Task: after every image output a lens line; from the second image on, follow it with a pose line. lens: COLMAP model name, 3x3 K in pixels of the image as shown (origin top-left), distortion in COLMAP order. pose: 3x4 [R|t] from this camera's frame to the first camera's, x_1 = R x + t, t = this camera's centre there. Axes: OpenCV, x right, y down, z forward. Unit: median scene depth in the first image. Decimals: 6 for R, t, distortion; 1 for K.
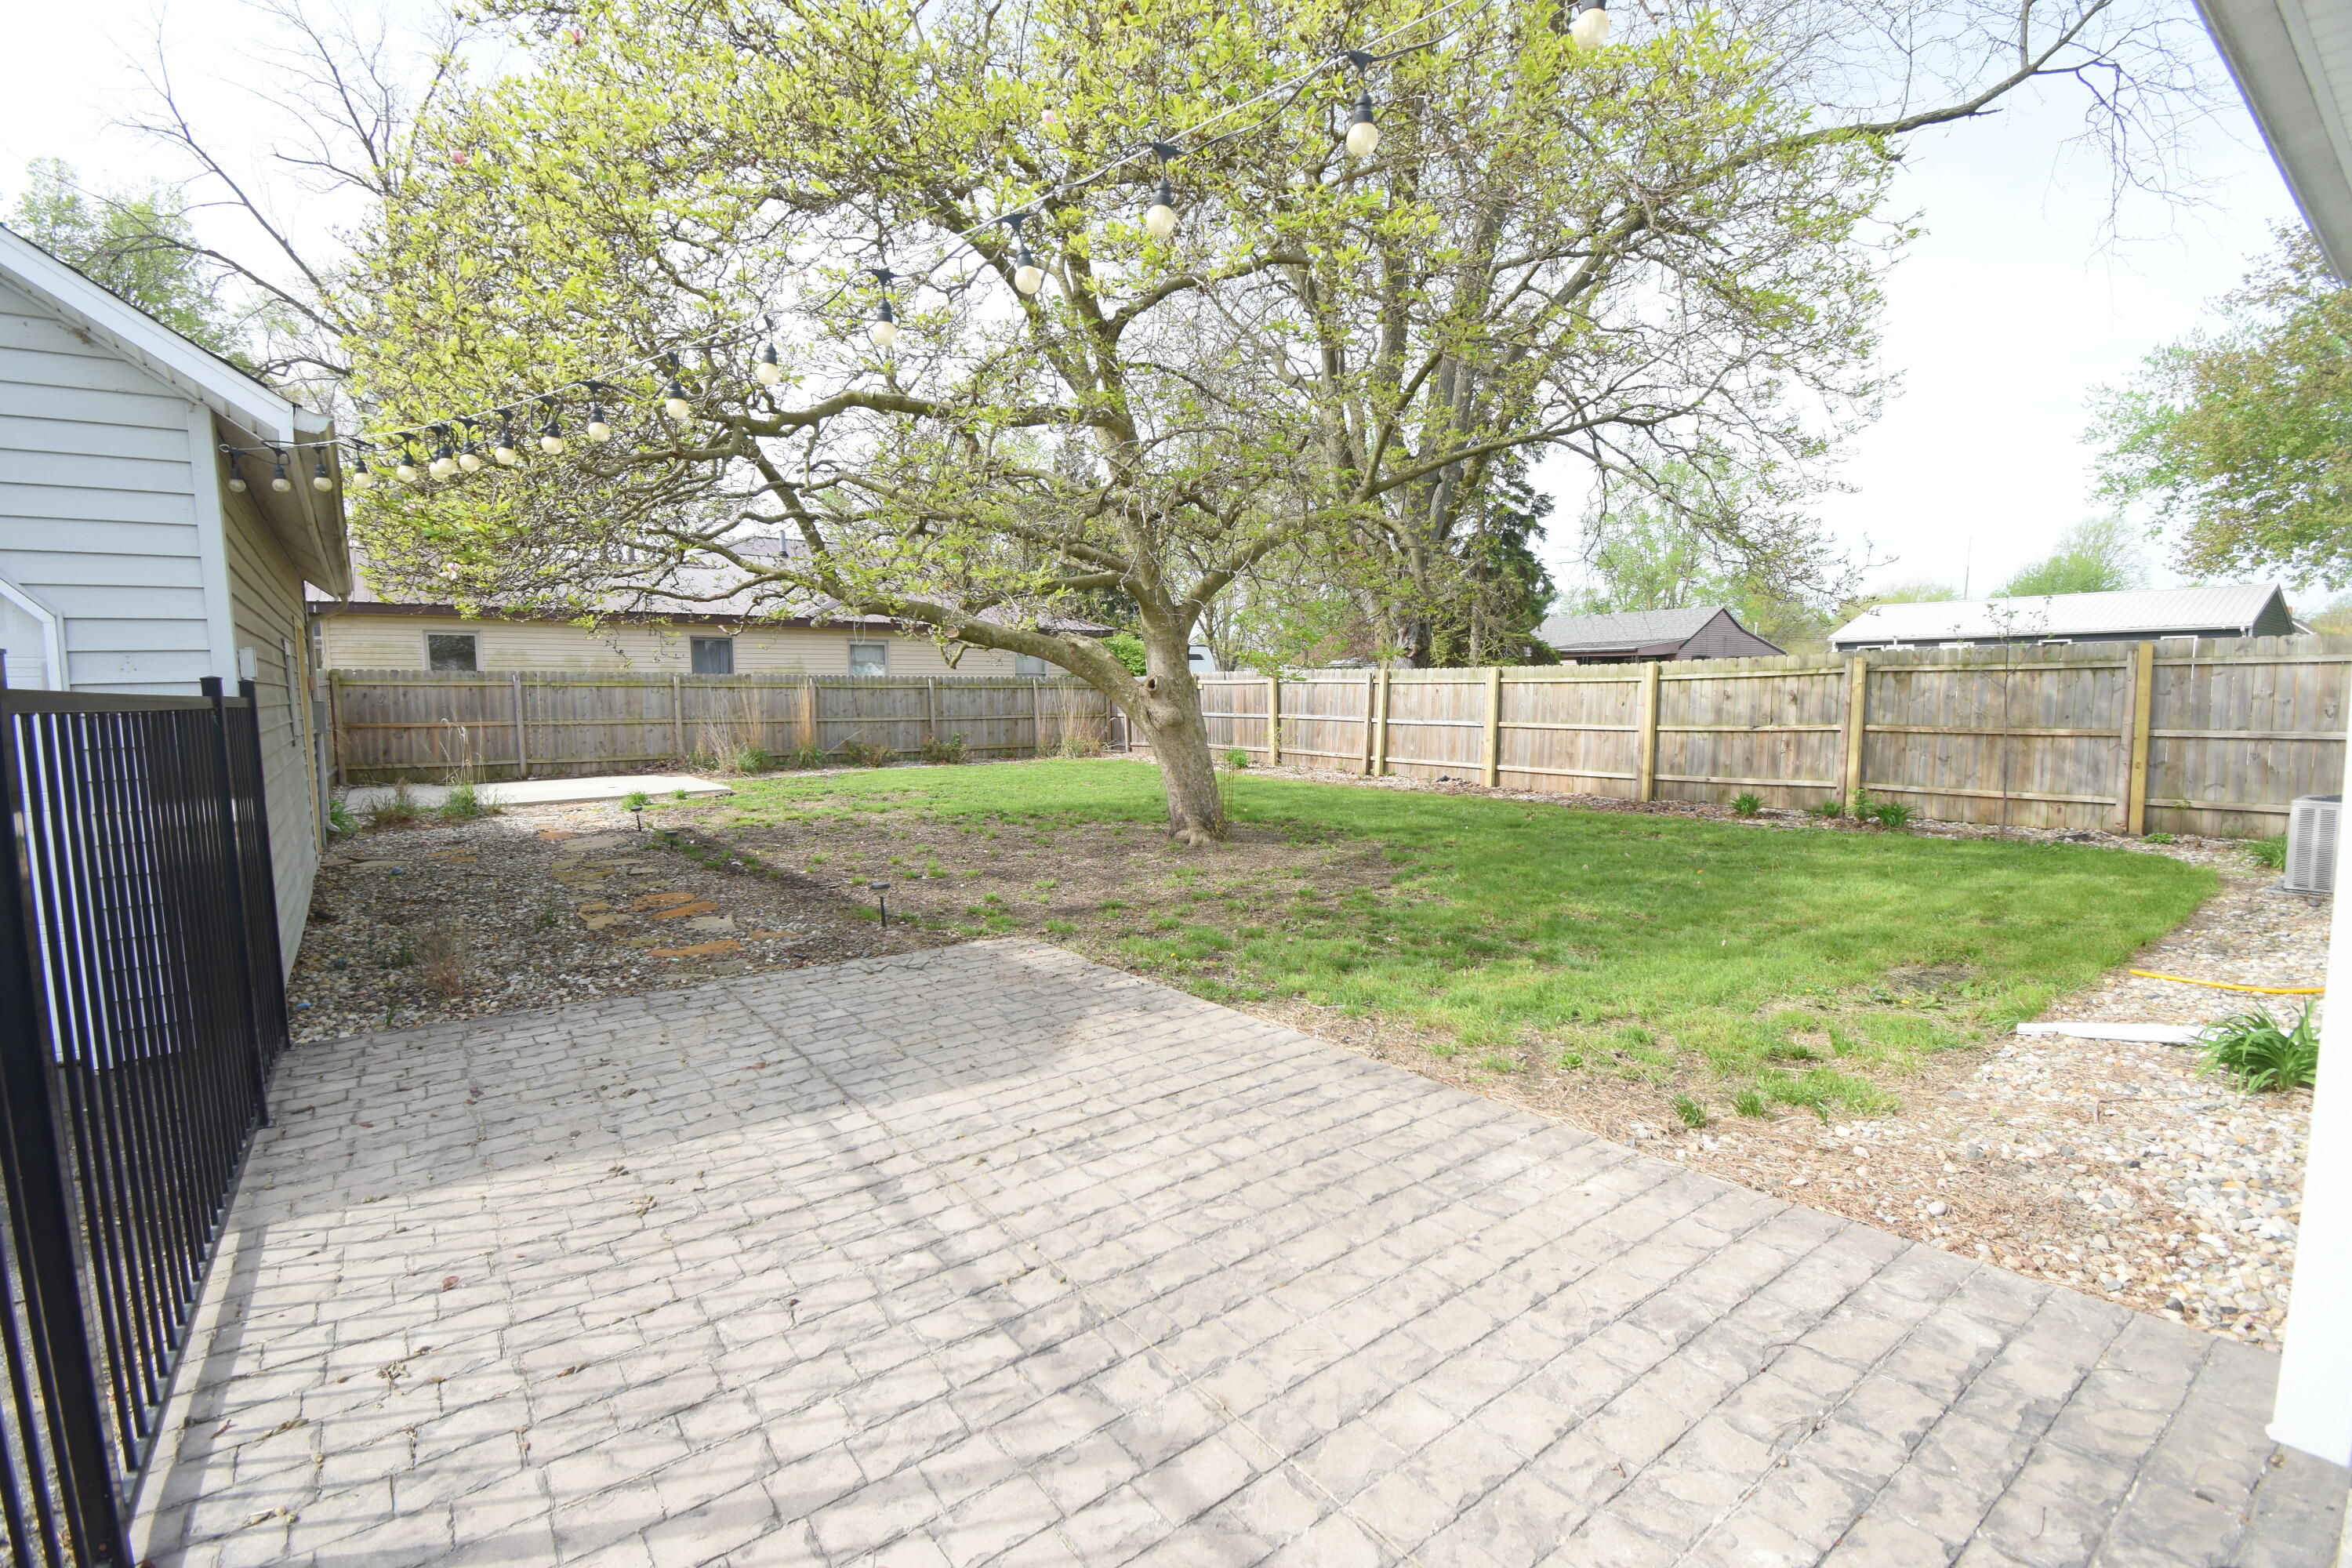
lens RADIAL K [[1046.5, 0, 1174.5], [0, 1046.5, 795.9], [0, 0, 1]] dist [-0.032070, -0.002867]
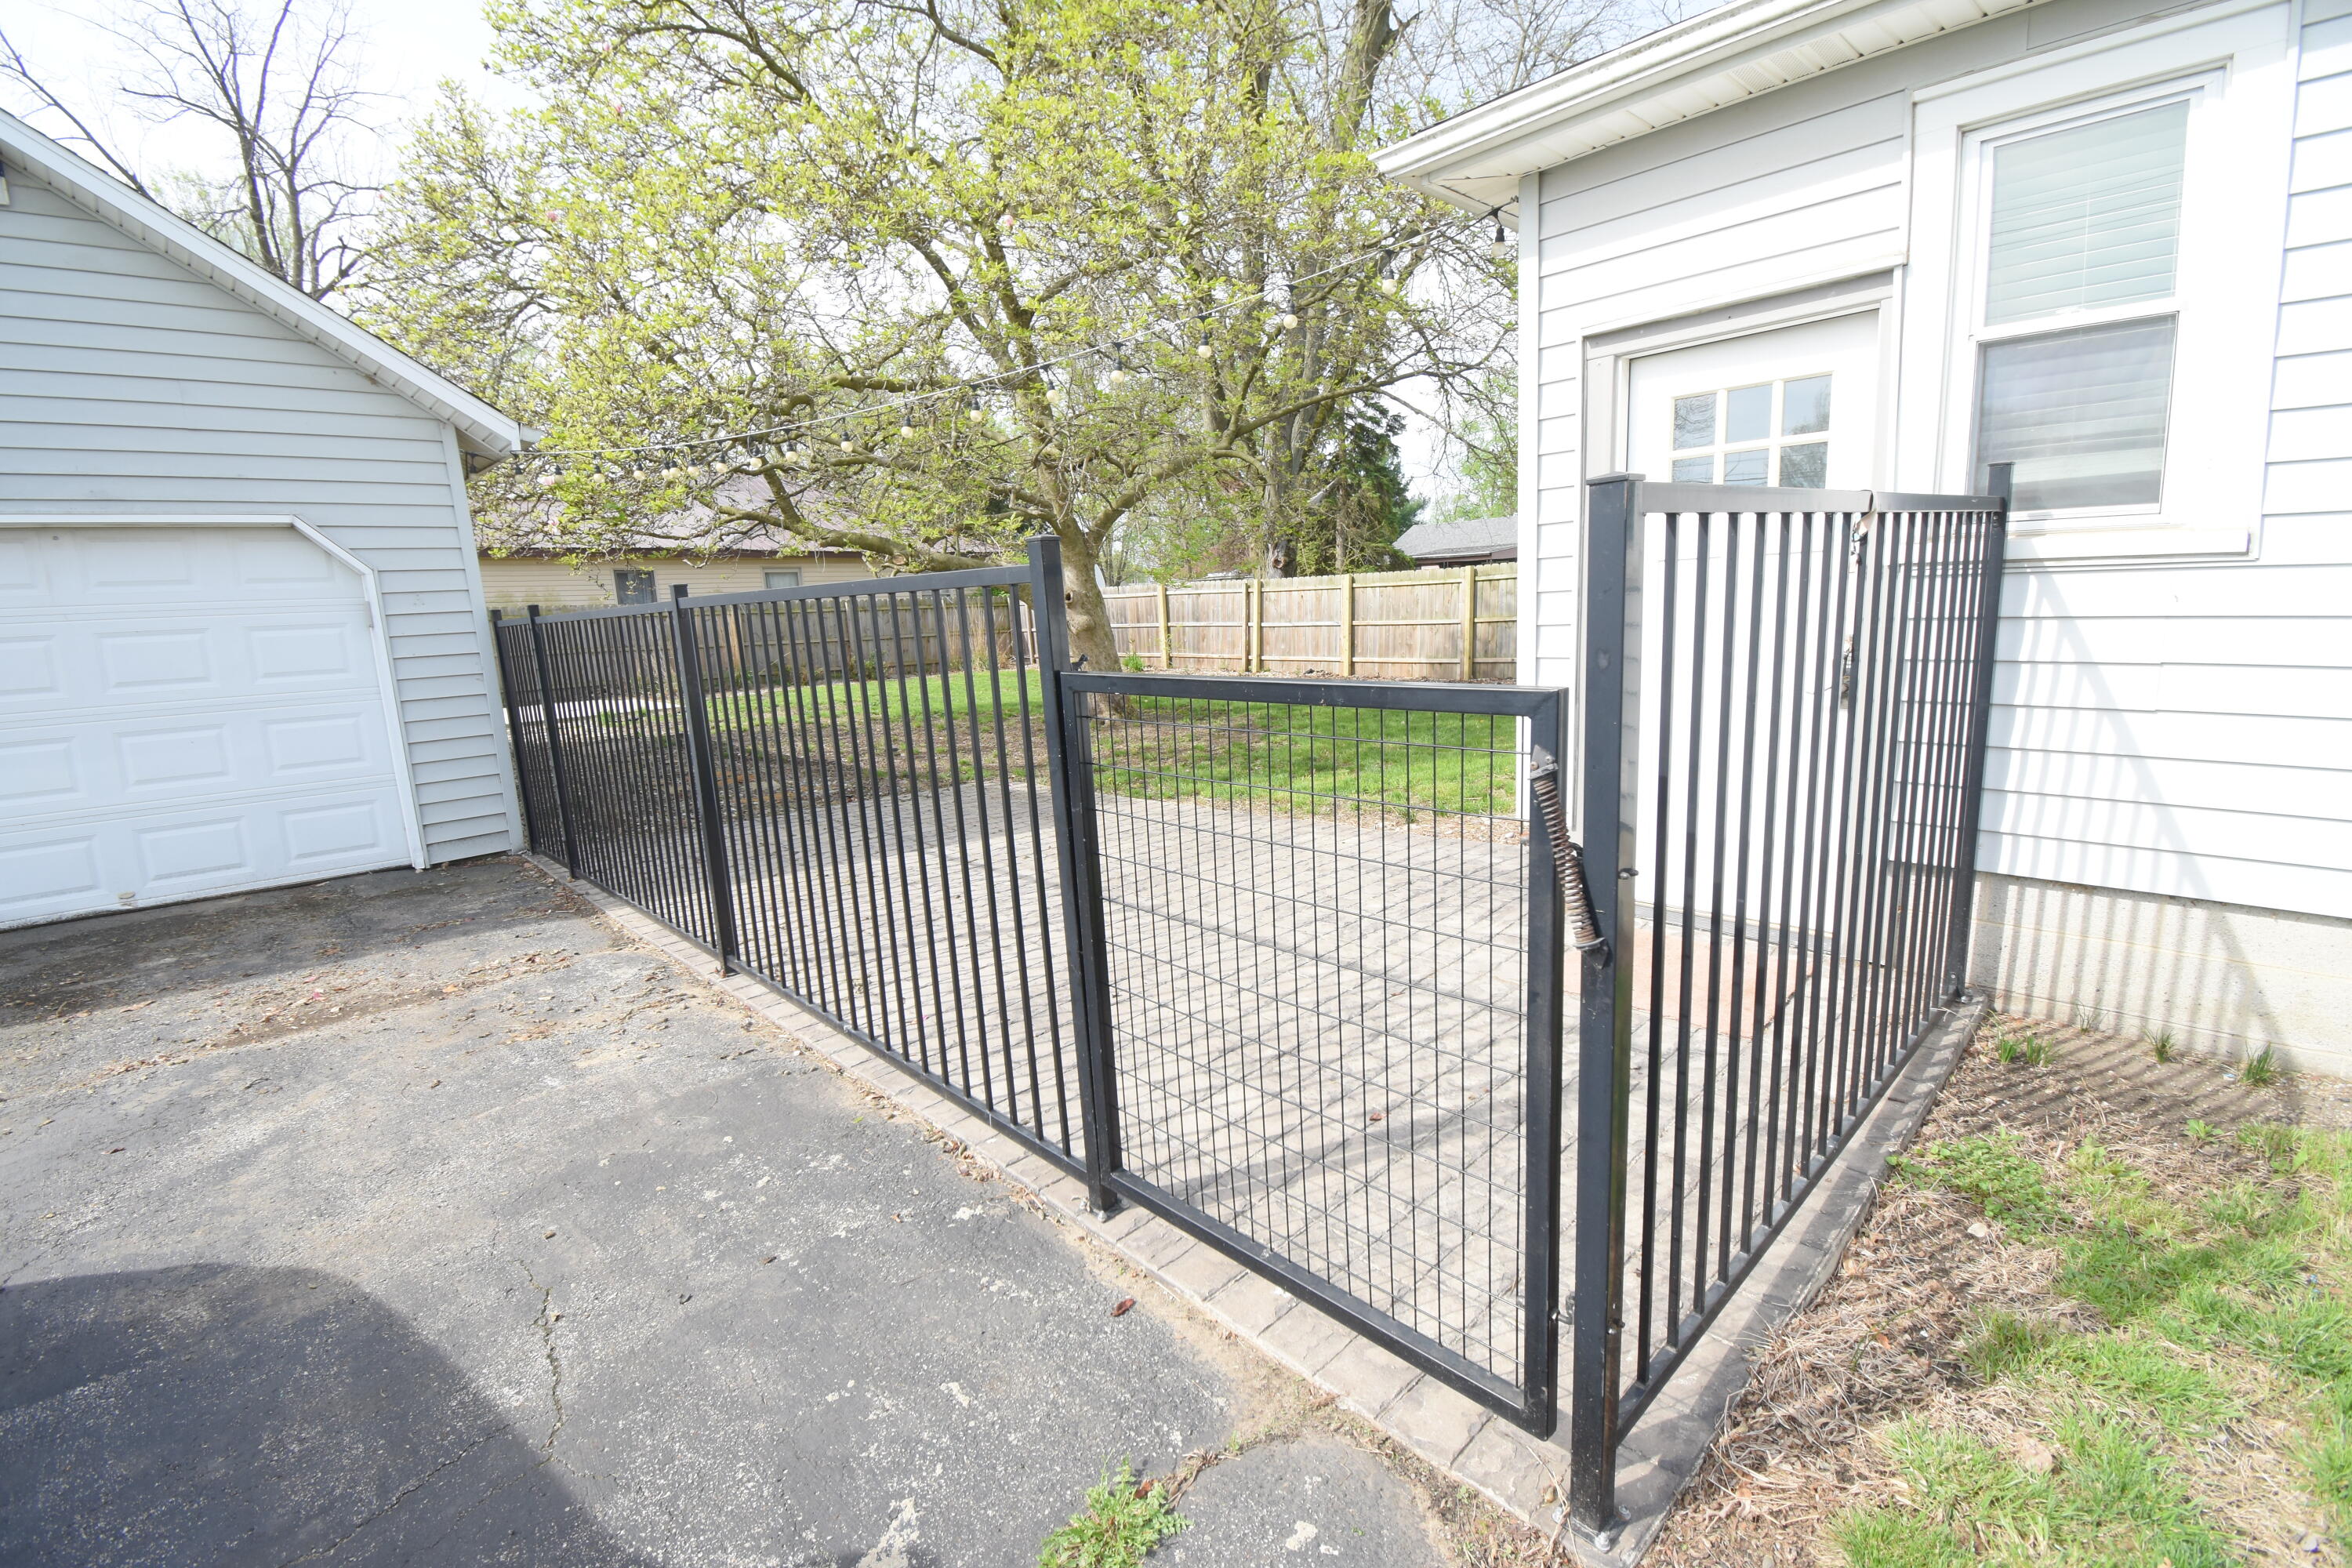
lens RADIAL K [[1046.5, 0, 1188.5], [0, 1046.5, 798.7], [0, 0, 1]] dist [-0.032070, -0.002867]
pose [[0.991935, -0.055478, 0.113964, -0.018560], [0.046076, 0.995439, 0.083536, 0.019281], [-0.118078, -0.077611, 0.989967, -0.146373]]
